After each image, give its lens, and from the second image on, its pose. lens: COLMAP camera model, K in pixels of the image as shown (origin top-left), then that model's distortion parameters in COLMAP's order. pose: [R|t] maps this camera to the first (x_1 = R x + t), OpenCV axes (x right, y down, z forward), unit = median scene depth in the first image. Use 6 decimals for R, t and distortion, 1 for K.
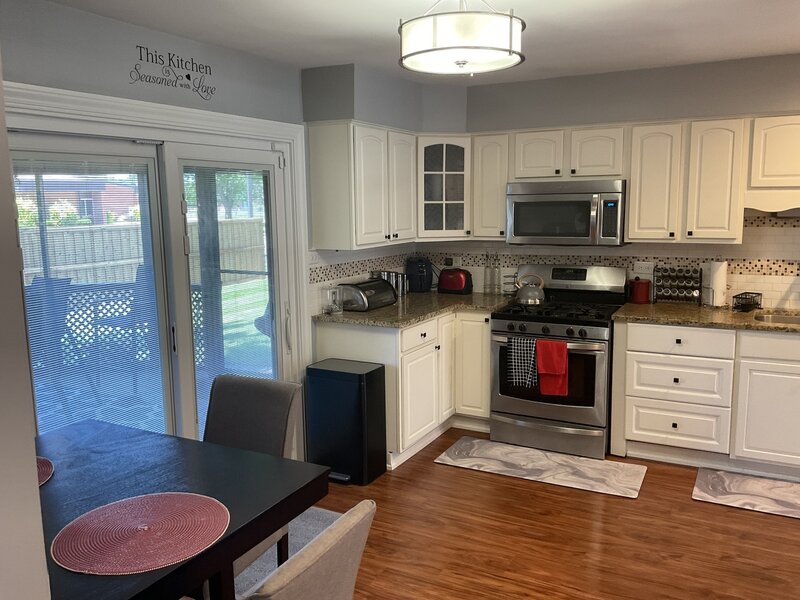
lens RADIAL K [[652.7, 0, 401.3], [0, 652.7, 302.3], [0, 0, 1]] dist [0.076632, -0.153529]
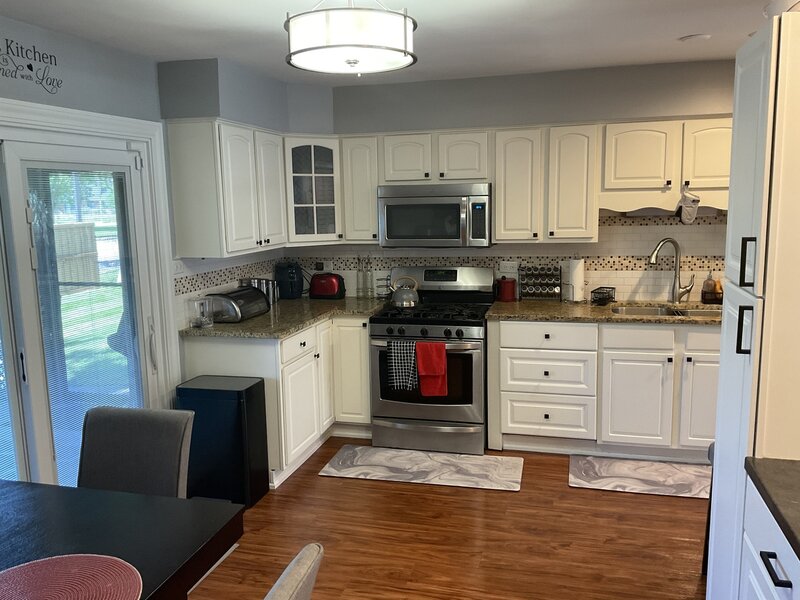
lens RADIAL K [[652.7, 0, 398.1], [0, 652.7, 301.1], [0, 0, 1]] dist [0.076632, -0.153529]
pose [[0.973725, -0.041980, 0.223826, -0.042257], [0.042652, 0.999088, 0.001834, -0.008900], [-0.223699, 0.007761, 0.974627, 0.032238]]
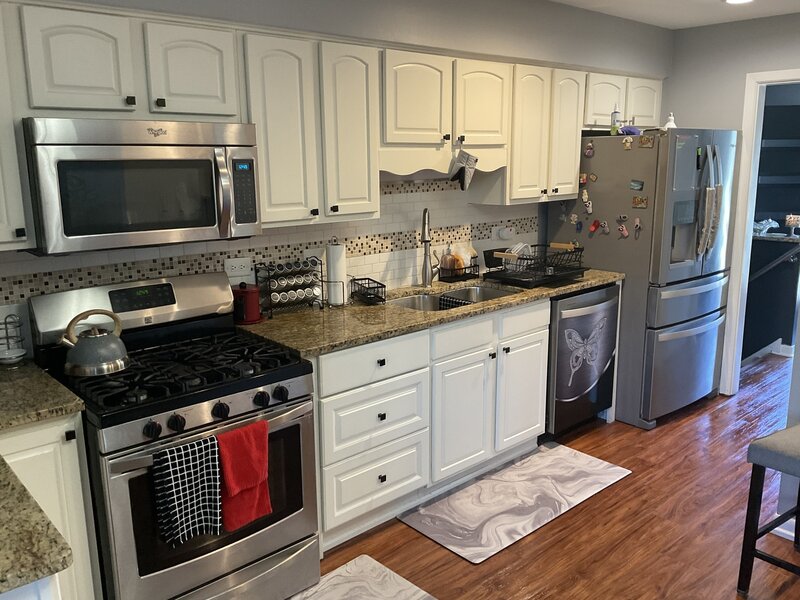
lens RADIAL K [[652.7, 0, 395.0], [0, 652.7, 298.8], [0, 0, 1]] dist [0.076632, -0.153529]
pose [[0.362078, -0.180949, 0.914416, -0.190029], [0.156805, 0.978822, 0.131605, -0.093104], [-0.918864, 0.095734, 0.382784, 0.694215]]
